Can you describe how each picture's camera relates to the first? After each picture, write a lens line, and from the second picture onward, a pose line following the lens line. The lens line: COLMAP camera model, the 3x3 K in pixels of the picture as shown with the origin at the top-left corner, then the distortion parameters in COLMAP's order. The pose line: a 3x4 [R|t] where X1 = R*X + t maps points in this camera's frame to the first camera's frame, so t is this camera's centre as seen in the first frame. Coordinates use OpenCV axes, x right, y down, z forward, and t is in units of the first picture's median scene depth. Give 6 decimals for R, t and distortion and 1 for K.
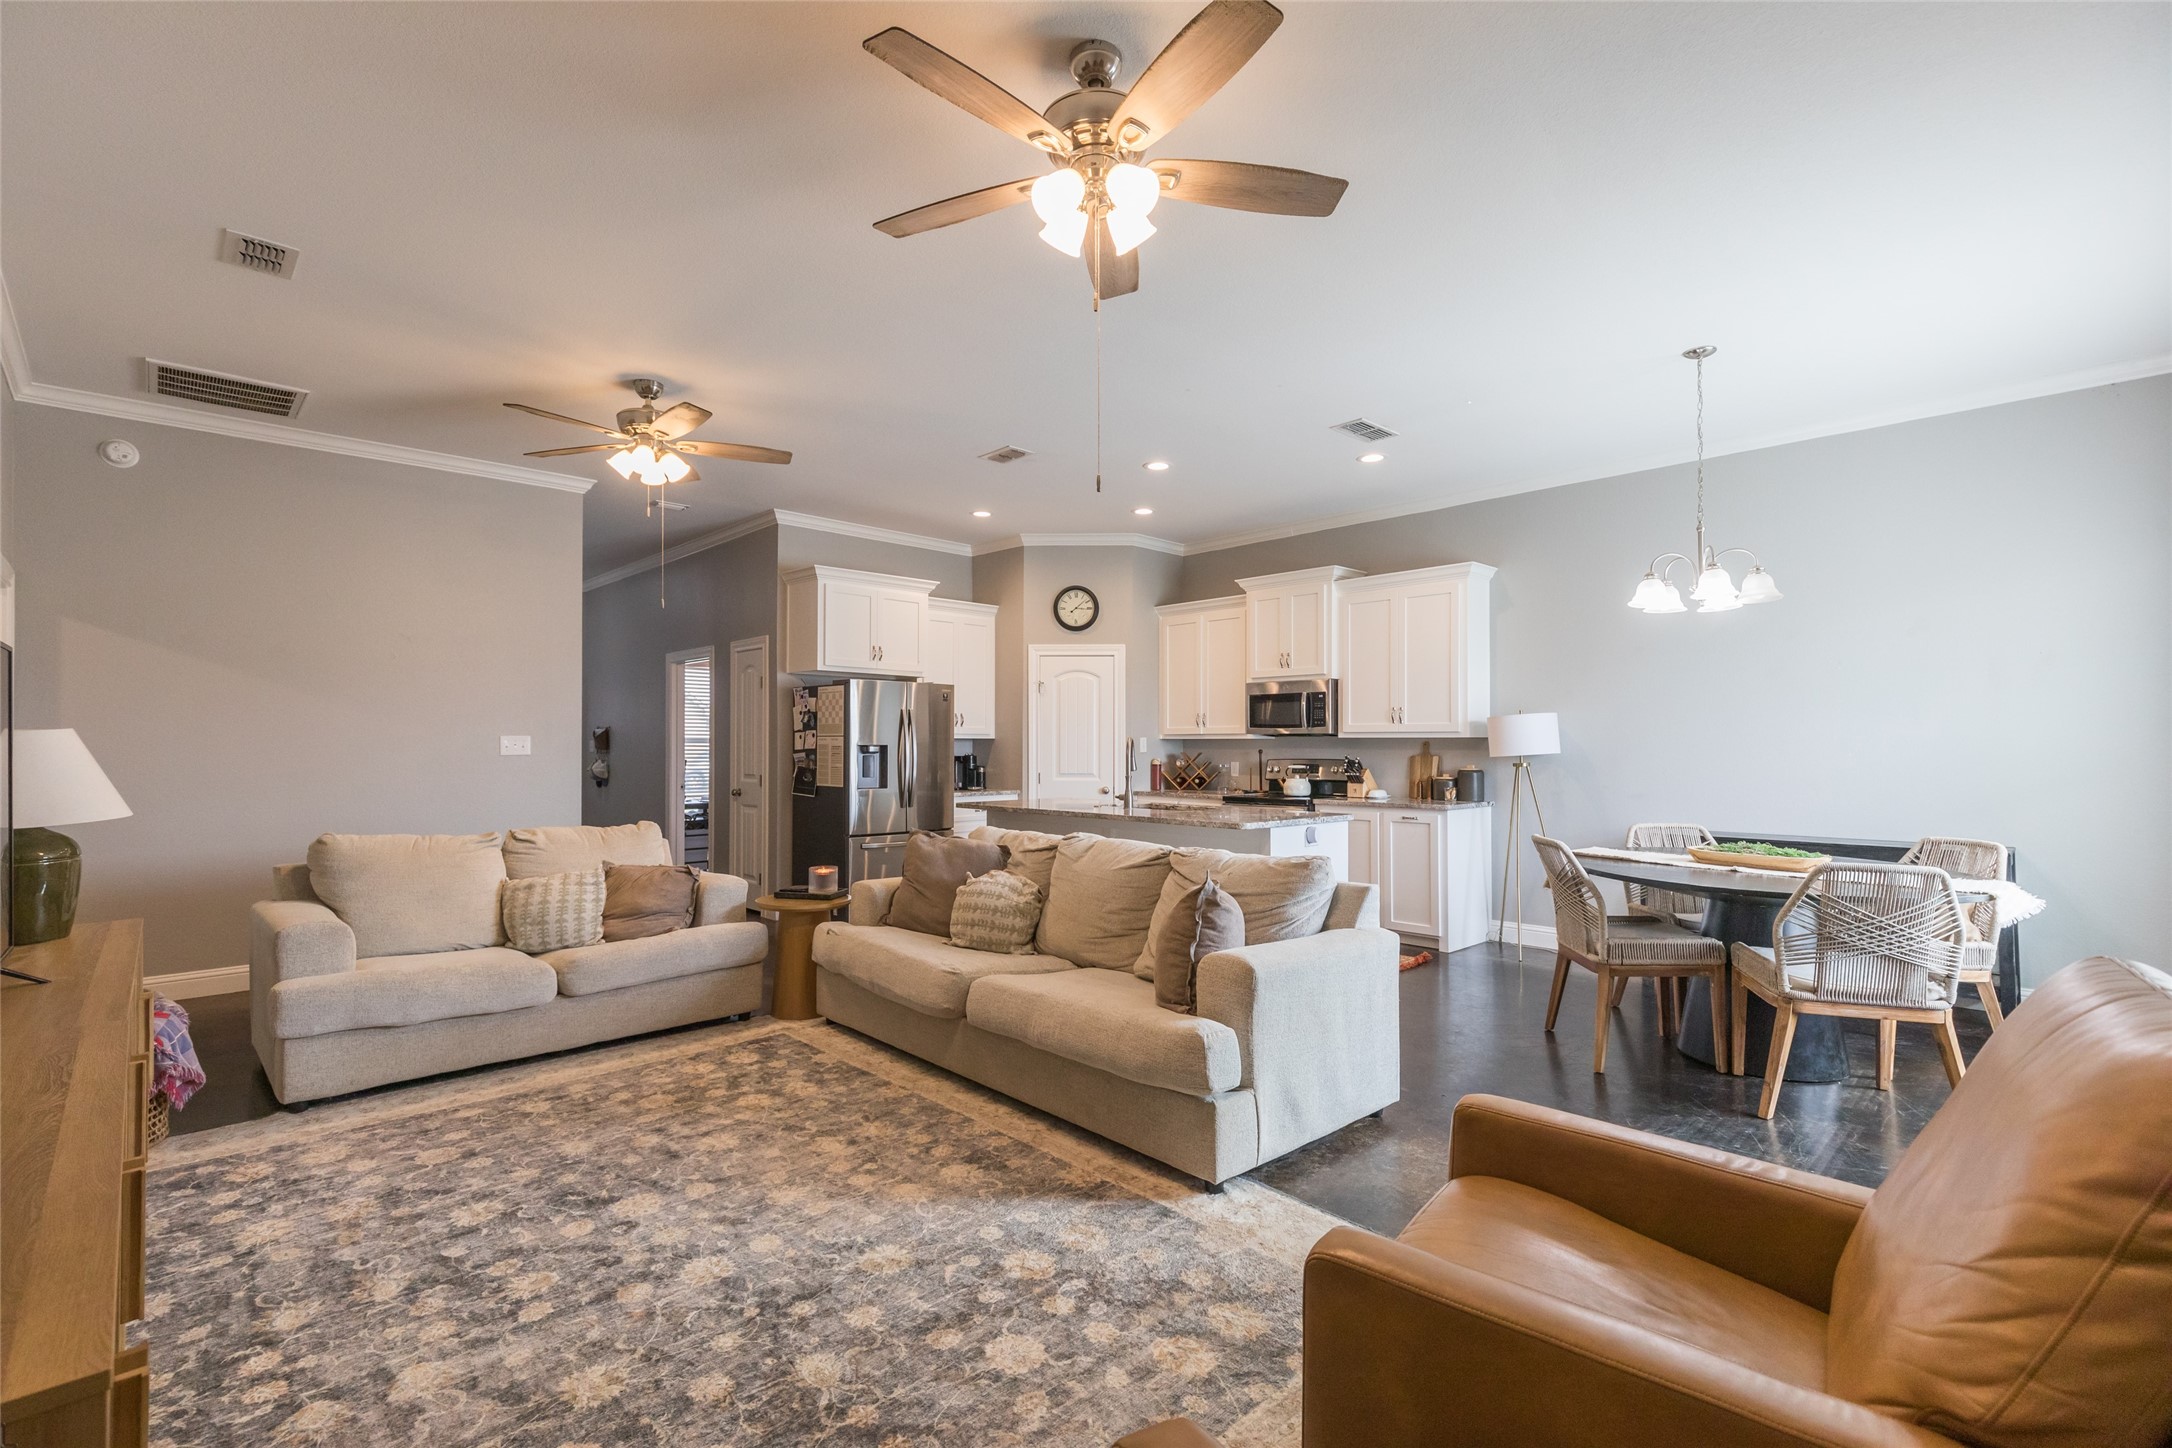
lens RADIAL K [[988.9, 0, 1073.9], [0, 988.9, 736.5], [0, 0, 1]] dist [0.000939, -0.000127]
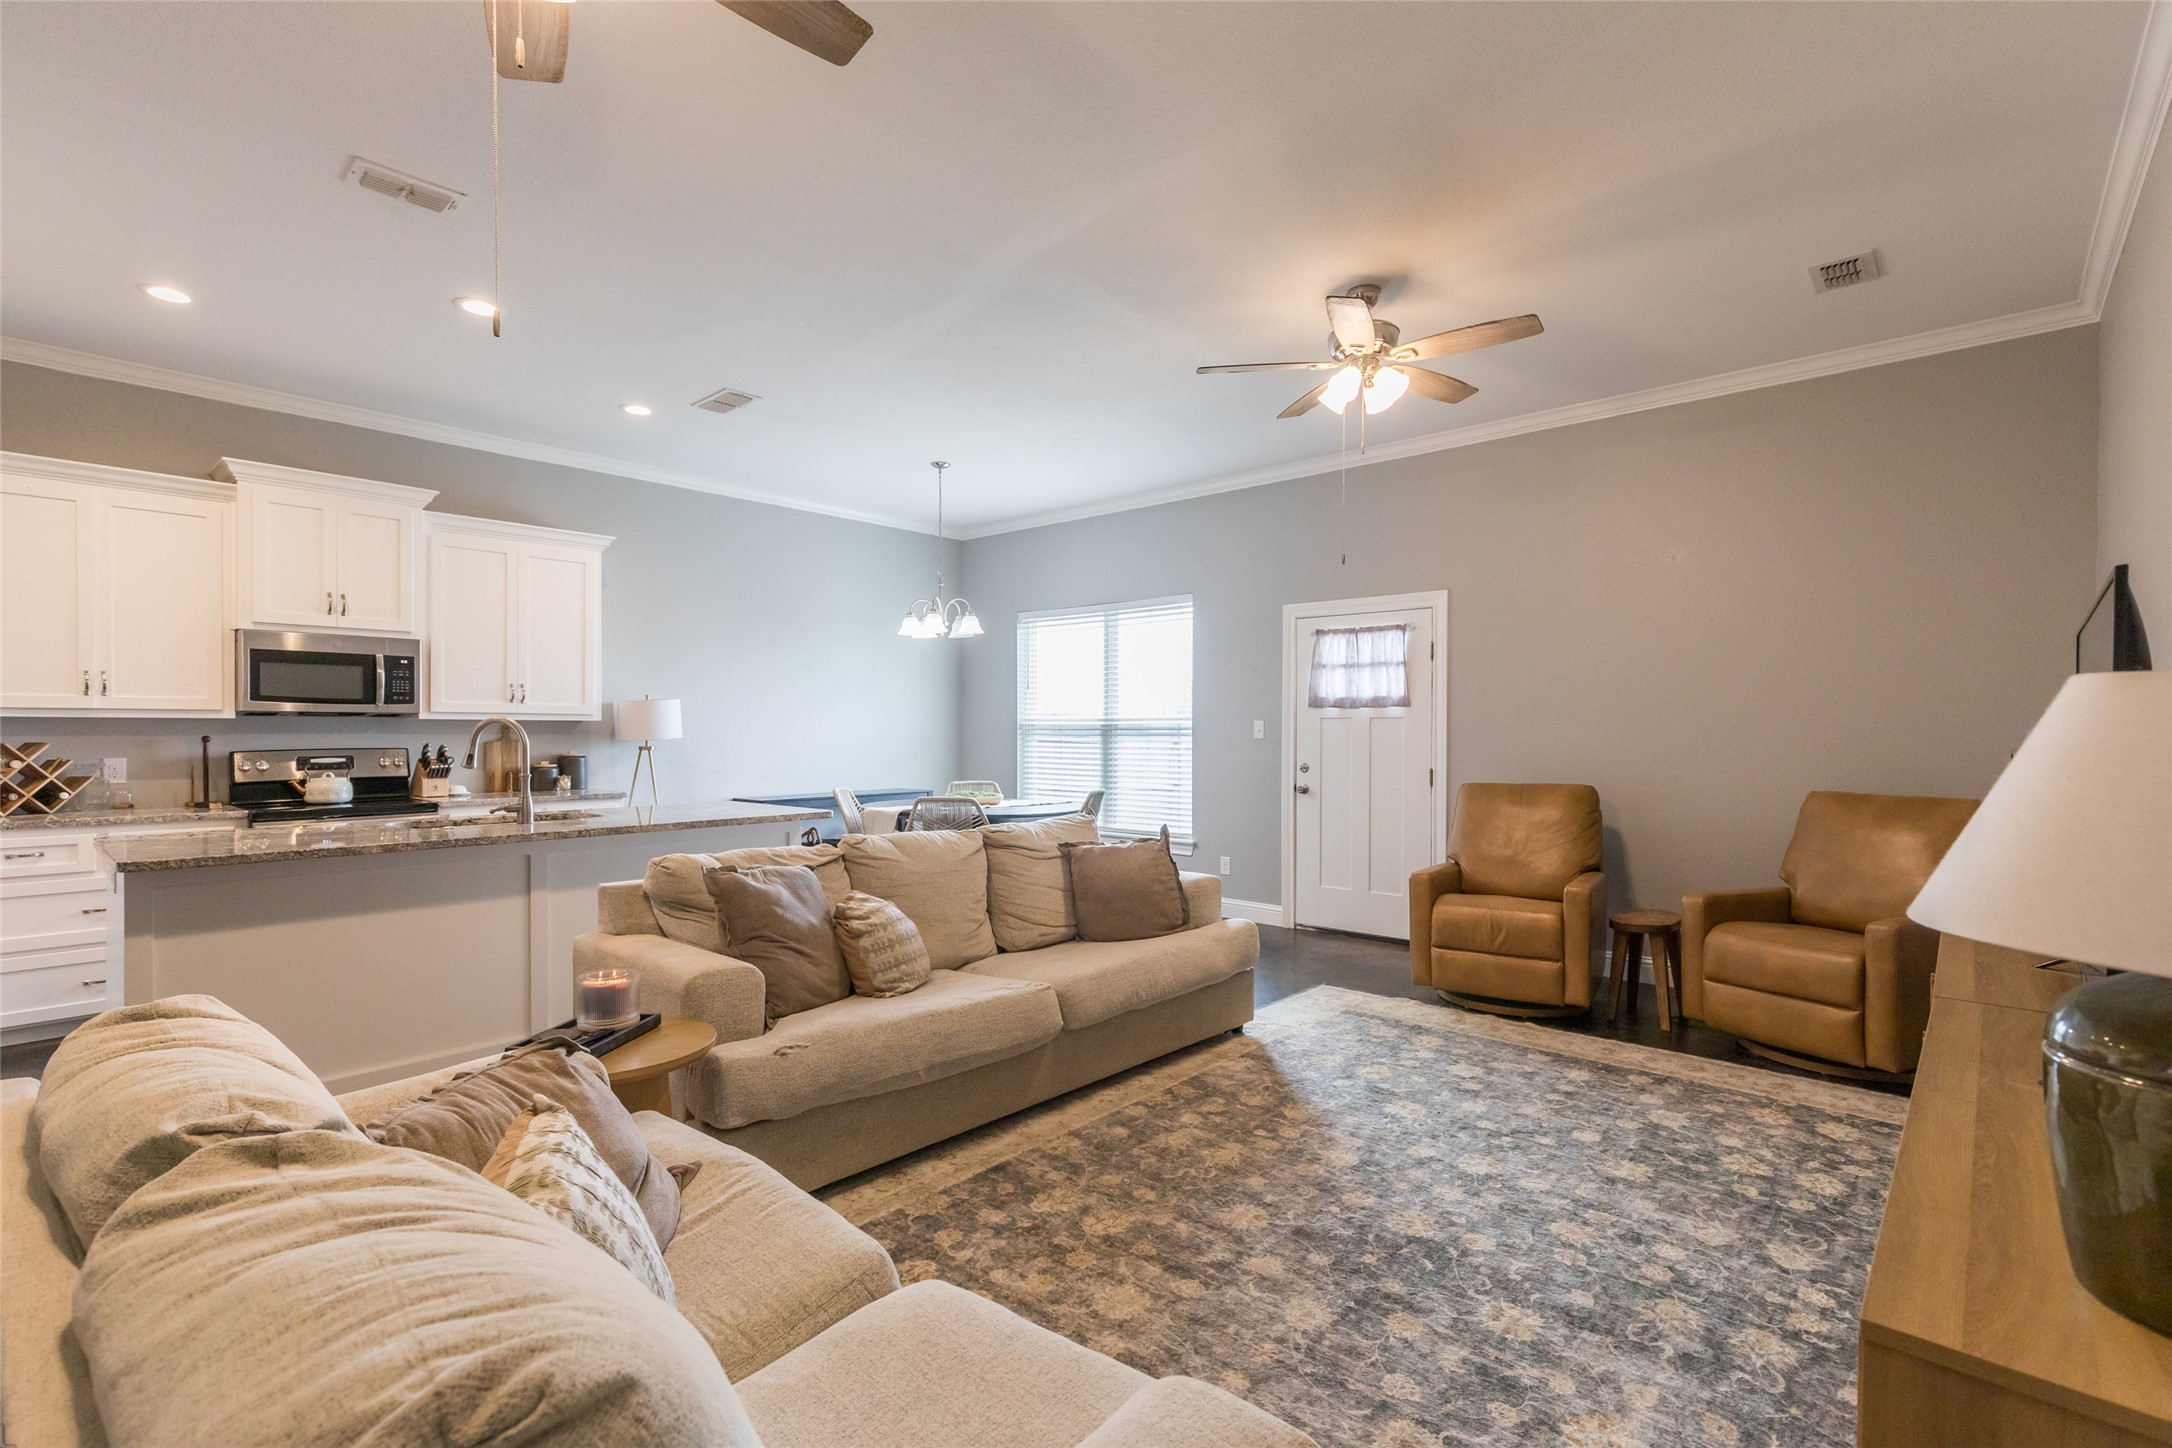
lens RADIAL K [[1024.3, 0, 1086.0], [0, 1024.3, 724.0], [0, 0, 1]] dist [0.004380, 0.000263]
pose [[-0.103345, 0.002919, 0.994641, -0.838538], [-0.007157, 0.999968, -0.003678, 0.006889], [-0.994620, -0.007499, -0.103321, 0.862938]]
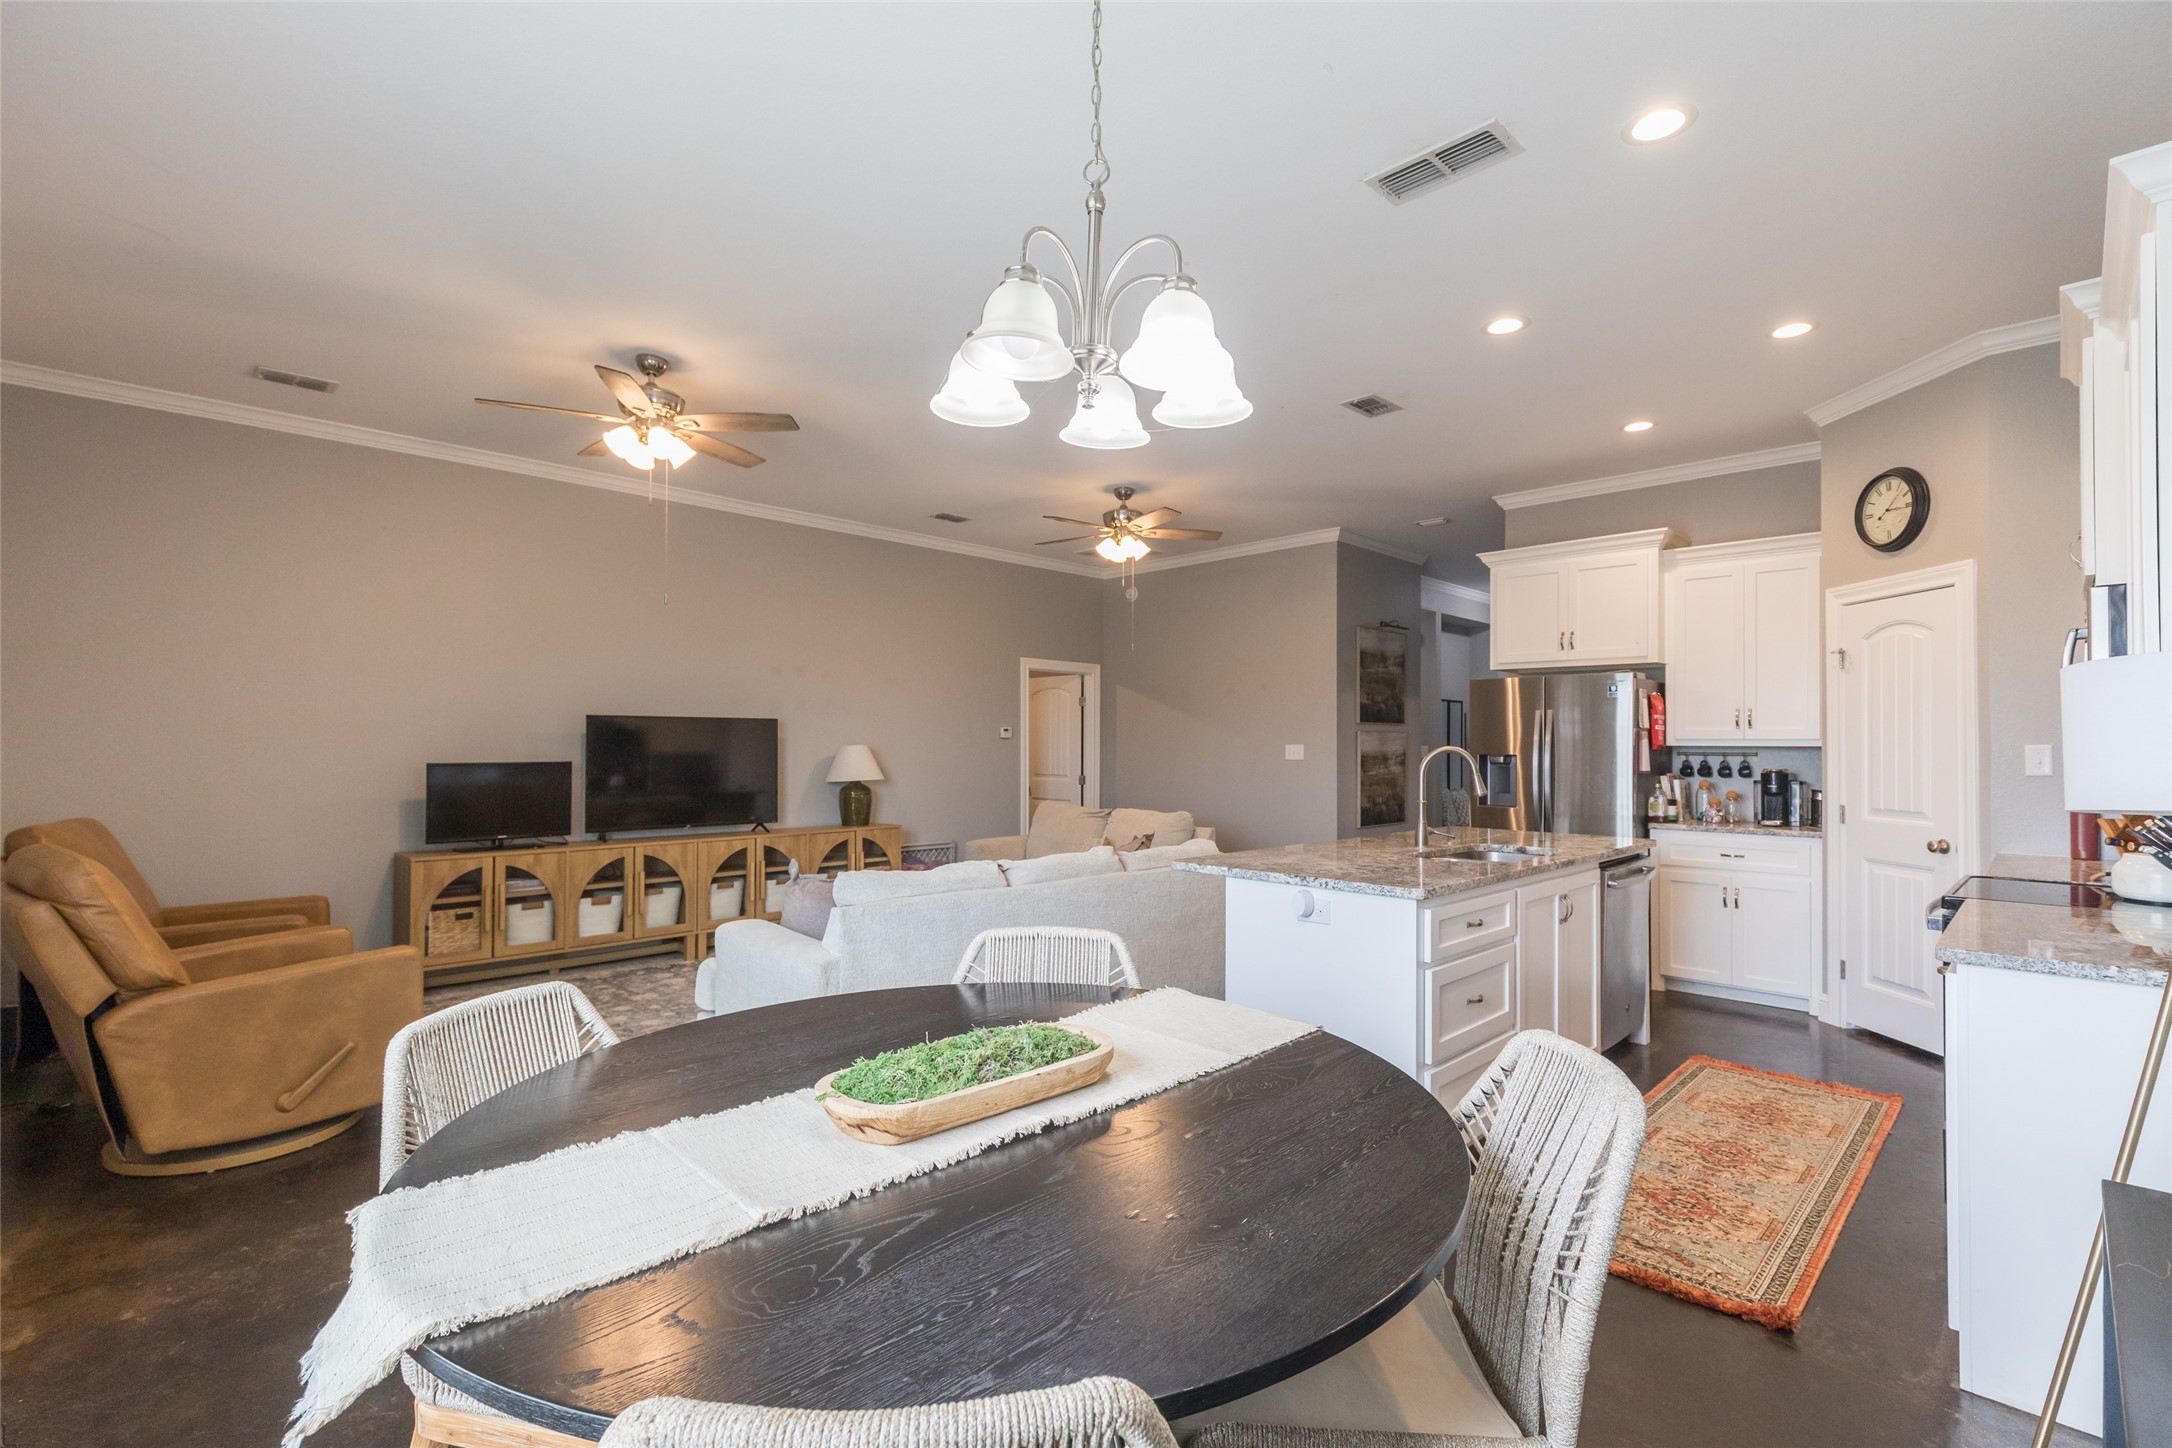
lens RADIAL K [[988.9, 0, 1073.9], [0, 988.9, 736.5], [0, 0, 1]] dist [0.000939, -0.000127]
pose [[0.021114, -0.004054, -0.999769, 0.921029], [0.010990, 0.999932, -0.003822, -0.012471], [0.999717, -0.010907, 0.021157, 0.910027]]
